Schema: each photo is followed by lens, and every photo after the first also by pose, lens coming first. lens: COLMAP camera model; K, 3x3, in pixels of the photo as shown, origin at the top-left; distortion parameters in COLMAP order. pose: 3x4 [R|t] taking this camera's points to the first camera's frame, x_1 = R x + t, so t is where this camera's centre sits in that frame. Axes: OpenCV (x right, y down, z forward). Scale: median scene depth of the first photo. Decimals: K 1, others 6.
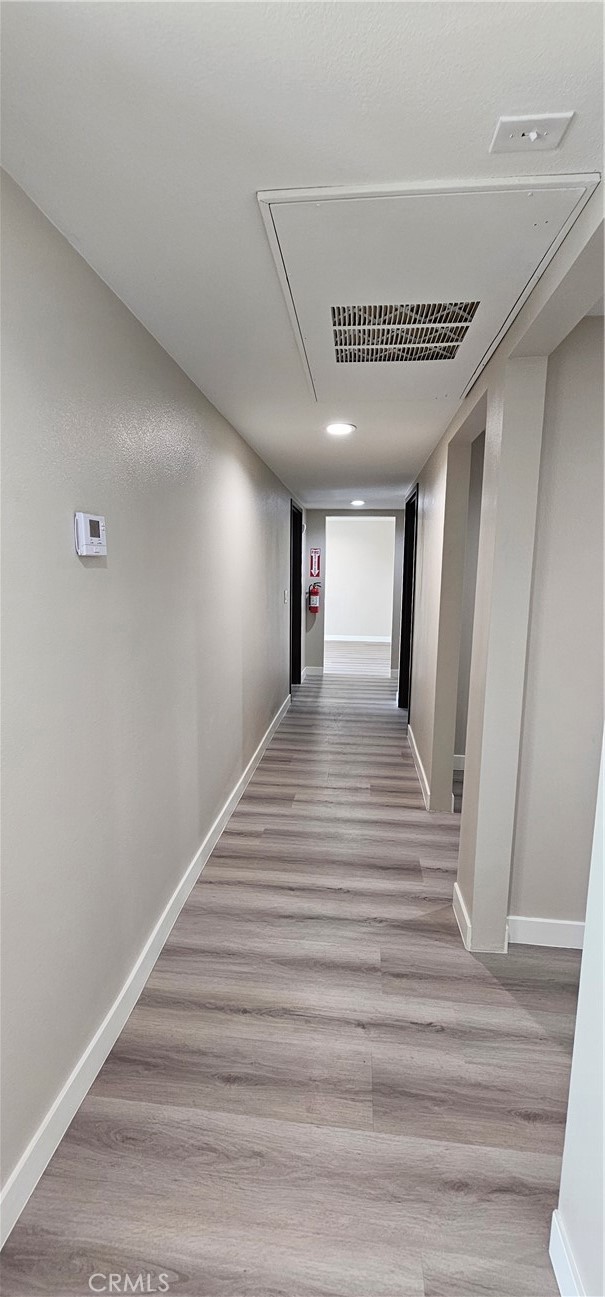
lens RADIAL K [[532.9, 0, 302.5], [0, 532.9, 648.5], [0, 0, 1]] dist [-0.000889, -0.001110]
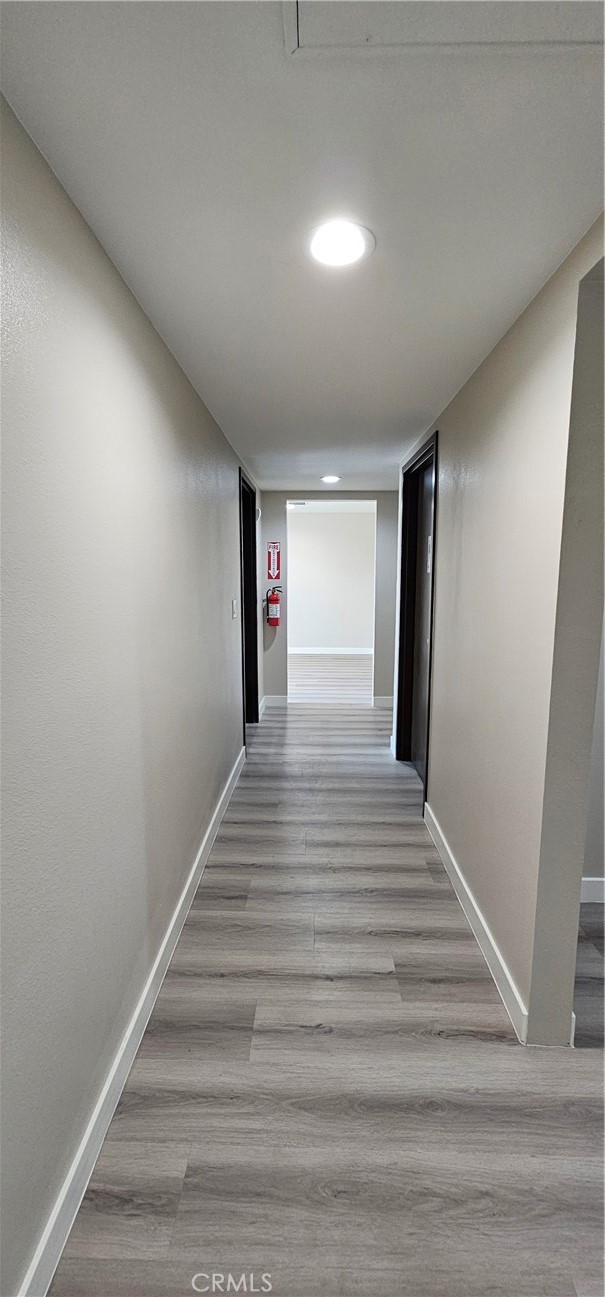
lens RADIAL K [[532.9, 0, 302.5], [0, 532.9, 648.5], [0, 0, 1]] dist [-0.000889, -0.001110]
pose [[0.996257, -0.021165, 0.083806, -0.002597], [0.021438, 0.999767, -0.002367, -0.038798], [-0.083736, 0.004154, 0.996479, 0.281064]]
